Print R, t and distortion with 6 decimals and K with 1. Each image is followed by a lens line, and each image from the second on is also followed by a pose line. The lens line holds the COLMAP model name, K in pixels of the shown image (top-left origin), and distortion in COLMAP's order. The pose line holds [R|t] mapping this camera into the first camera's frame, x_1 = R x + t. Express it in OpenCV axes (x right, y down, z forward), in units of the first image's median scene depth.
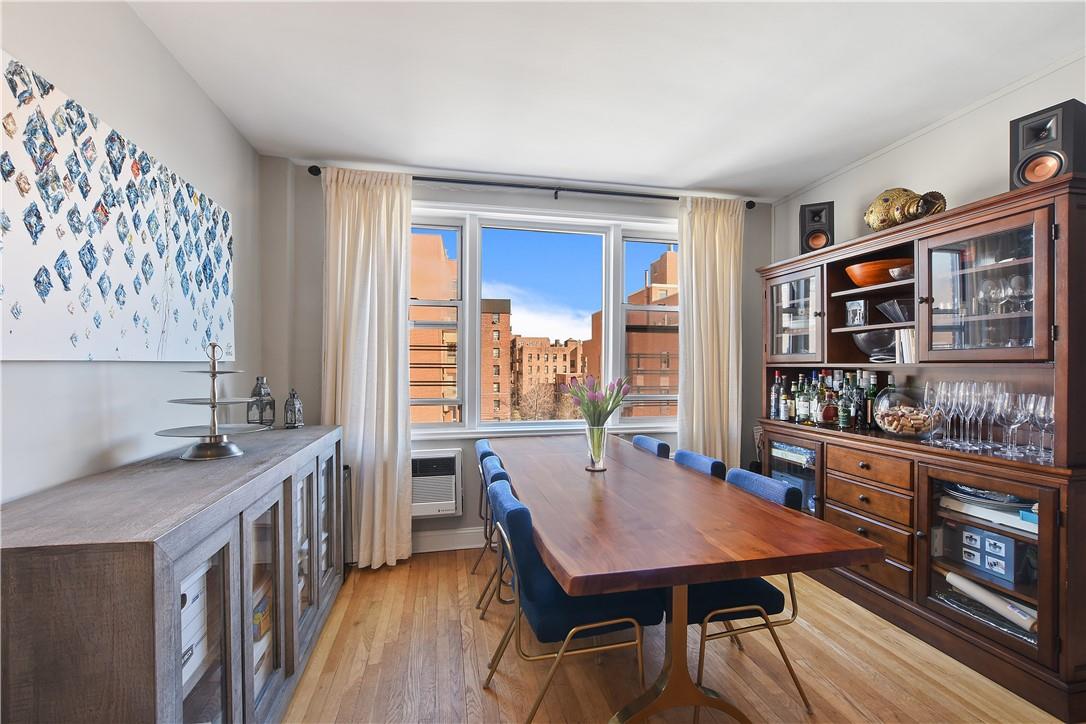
lens RADIAL K [[475.4, 0, 547.4], [0, 475.4, 363.7], [0, 0, 1]] dist [-0.032870, 0.005566]
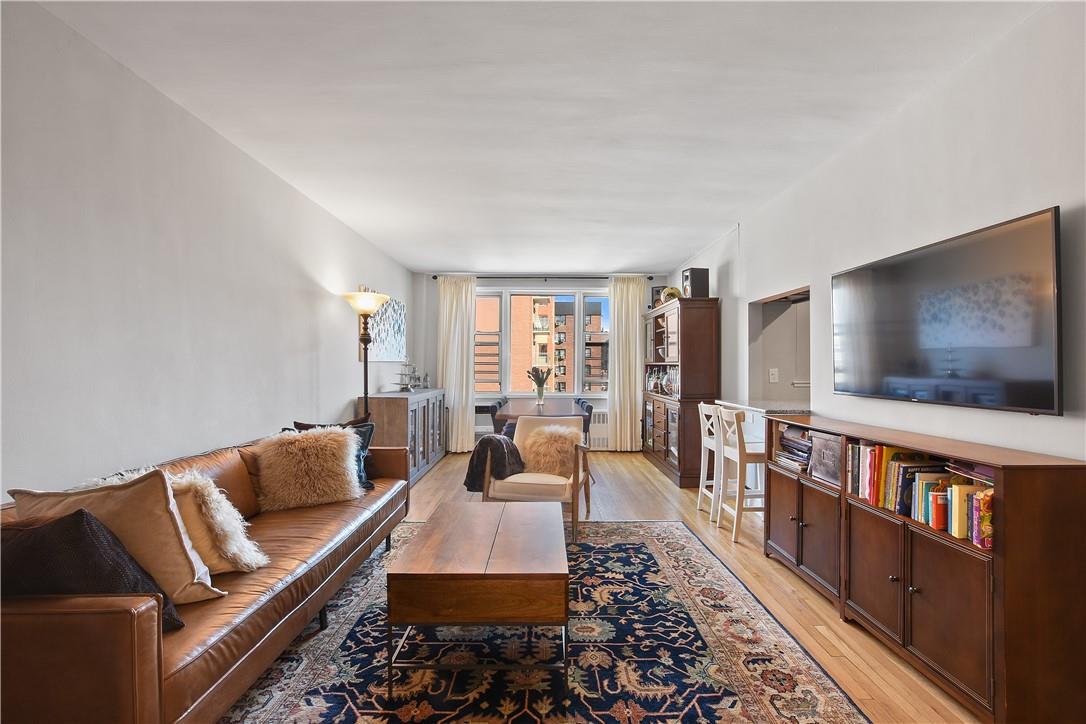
lens RADIAL K [[475.4, 0, 546.3], [0, 475.4, 359.4], [0, 0, 1]] dist [-0.032870, 0.005566]
pose [[0.977898, 0.008077, -0.208925, 0.514709], [-0.009140, 0.999950, -0.004122, -0.008831], [0.208881, 0.005940, 0.977923, -1.132178]]
